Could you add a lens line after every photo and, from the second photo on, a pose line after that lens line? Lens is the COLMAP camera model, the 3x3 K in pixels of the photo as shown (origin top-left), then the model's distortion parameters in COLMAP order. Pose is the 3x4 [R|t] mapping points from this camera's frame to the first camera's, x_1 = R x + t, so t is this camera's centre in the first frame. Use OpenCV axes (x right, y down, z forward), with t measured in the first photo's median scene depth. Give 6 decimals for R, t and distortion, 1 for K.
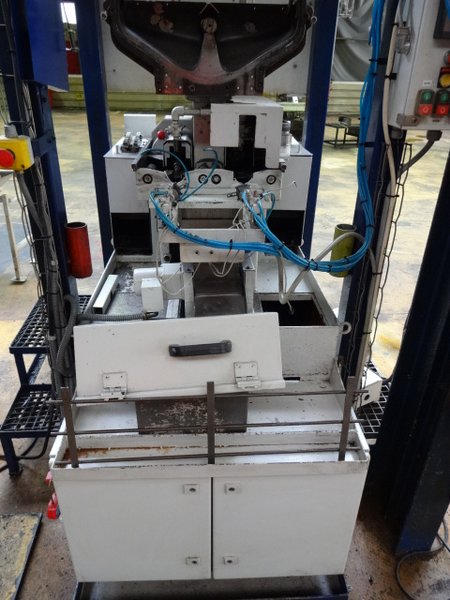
lens RADIAL K [[446.5, 0, 225.0], [0, 446.5, 300.0], [0, 0, 1]] dist [-0.010659, -0.005330]
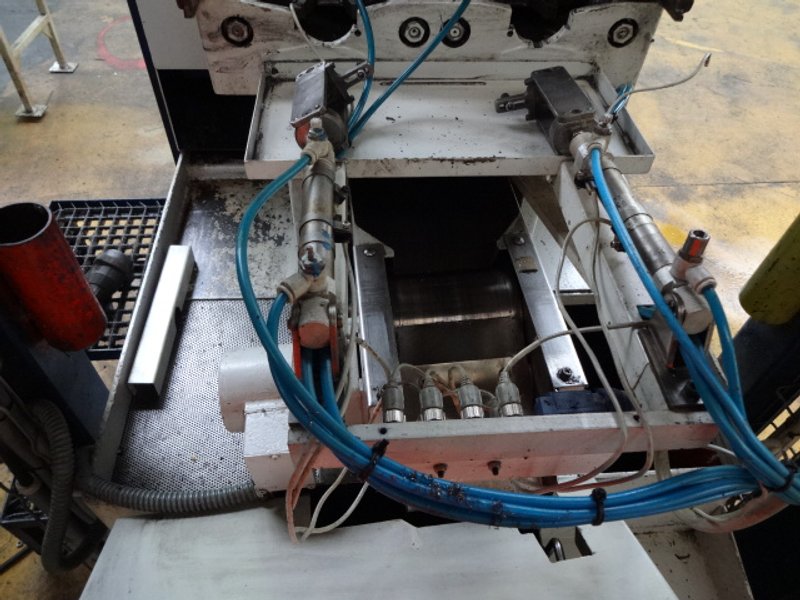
lens RADIAL K [[595.3, 0, 402.6], [0, 595.3, 297.0], [0, 0, 1]] dist [-0.010659, -0.005330]
pose [[0.999413, -0.007126, 0.033495, -0.061715], [-0.005601, 0.930917, 0.365188, -0.211165], [-0.033783, -0.365162, 0.930331, 0.456076]]
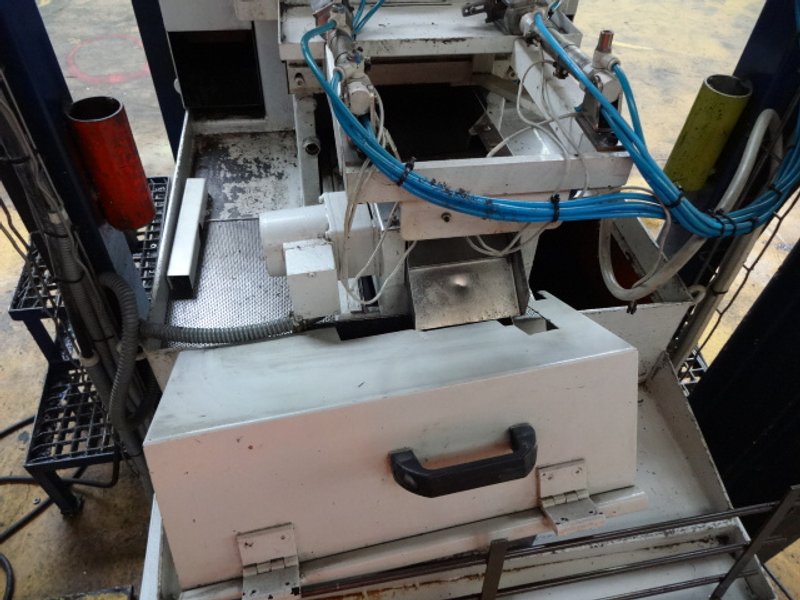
lens RADIAL K [[595.3, 0, 400.0], [0, 595.3, 300.0], [0, 0, 1]] dist [-0.009570, -0.005097]
pose [[0.993628, -0.066985, 0.090646, -0.097185], [0.034040, 0.945026, 0.325219, -0.131468], [-0.107448, -0.320061, 0.941284, 0.327894]]
